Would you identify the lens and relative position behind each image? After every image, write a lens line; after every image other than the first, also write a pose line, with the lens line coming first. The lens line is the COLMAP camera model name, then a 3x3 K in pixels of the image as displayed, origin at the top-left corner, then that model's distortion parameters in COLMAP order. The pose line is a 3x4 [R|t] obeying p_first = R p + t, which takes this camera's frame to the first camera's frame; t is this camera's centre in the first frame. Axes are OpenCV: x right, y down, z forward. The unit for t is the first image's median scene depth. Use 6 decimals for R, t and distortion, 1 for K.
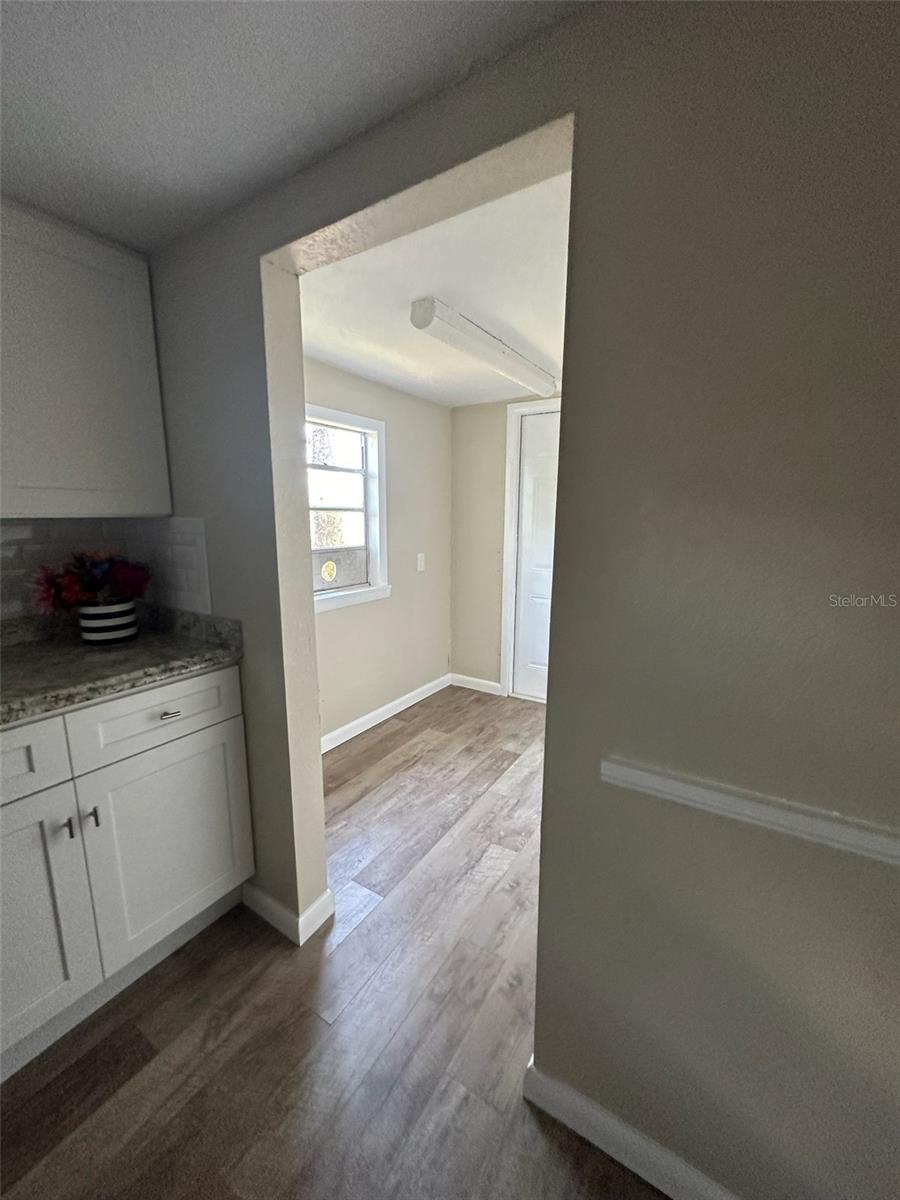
lens RADIAL K [[476.9, 0, 448.5], [0, 476.9, 600.1], [0, 0, 1]] dist [-0.005533, 0.001265]
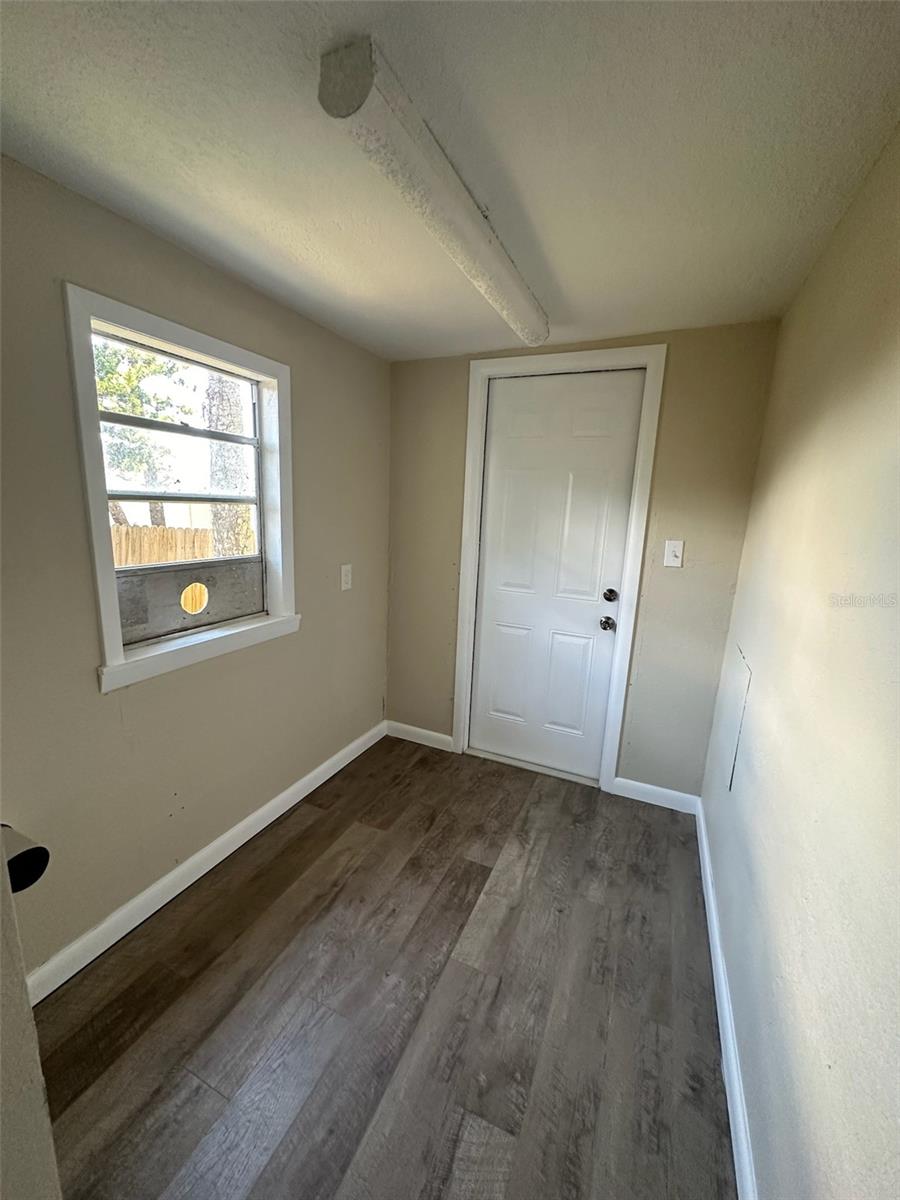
lens RADIAL K [[476.9, 0, 450.1], [0, 476.9, 599.5], [0, 0, 1]] dist [-0.005533, 0.001265]
pose [[0.988942, 0.008461, 0.148062, -0.011986], [-0.011603, 0.999725, 0.020367, -0.074723], [-0.147849, -0.021860, 0.988768, 0.329072]]
